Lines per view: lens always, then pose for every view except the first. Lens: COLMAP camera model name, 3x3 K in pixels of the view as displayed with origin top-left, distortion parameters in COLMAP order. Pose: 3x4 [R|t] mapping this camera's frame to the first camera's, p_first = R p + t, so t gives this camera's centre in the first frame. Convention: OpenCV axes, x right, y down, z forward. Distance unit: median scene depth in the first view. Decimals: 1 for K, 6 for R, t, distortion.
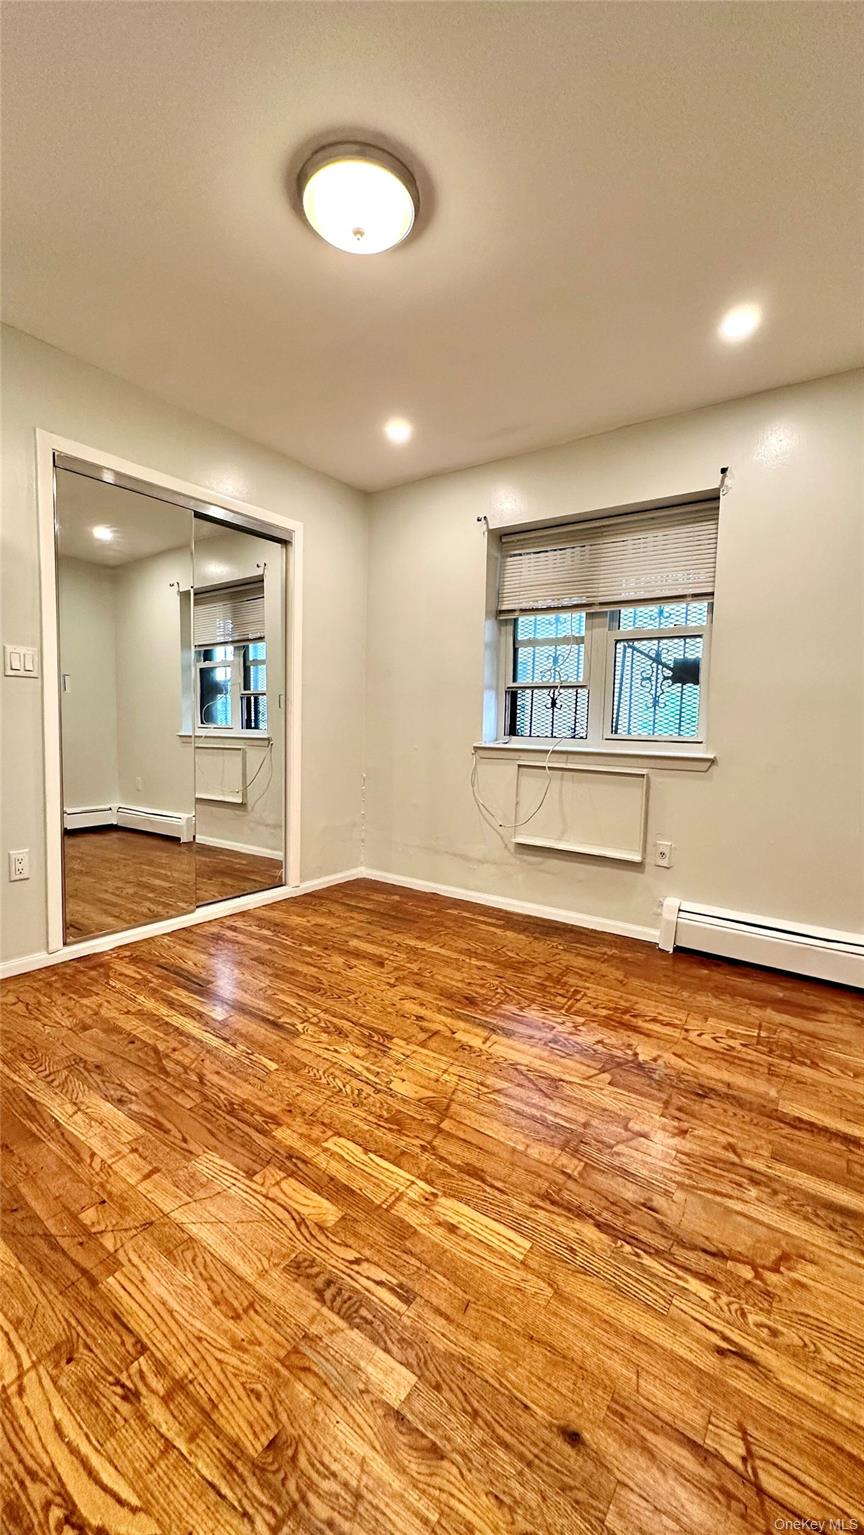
lens RADIAL K [[631.6, 0, 434.3], [0, 631.6, 765.5], [0, 0, 1]] dist [-0.004020, 0.000645]
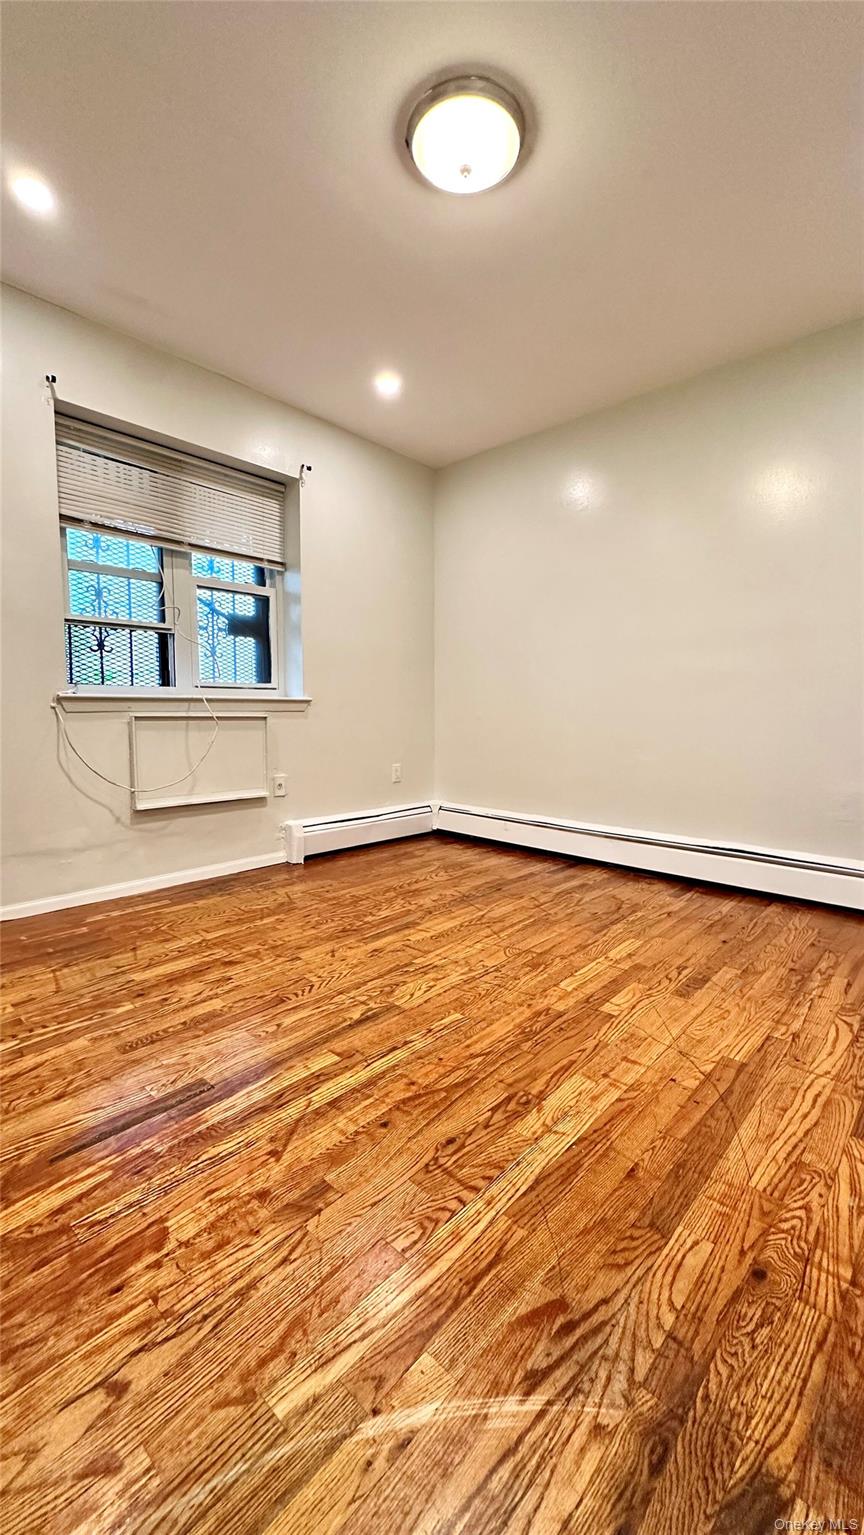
lens RADIAL K [[631.6, 0, 435.7], [0, 631.6, 769.0], [0, 0, 1]] dist [-0.004020, 0.000645]
pose [[0.095127, -0.115497, 0.988742, -0.950918], [0.071714, 0.991461, 0.108915, 0.007195], [-0.992879, 0.060546, 0.102597, 0.759138]]
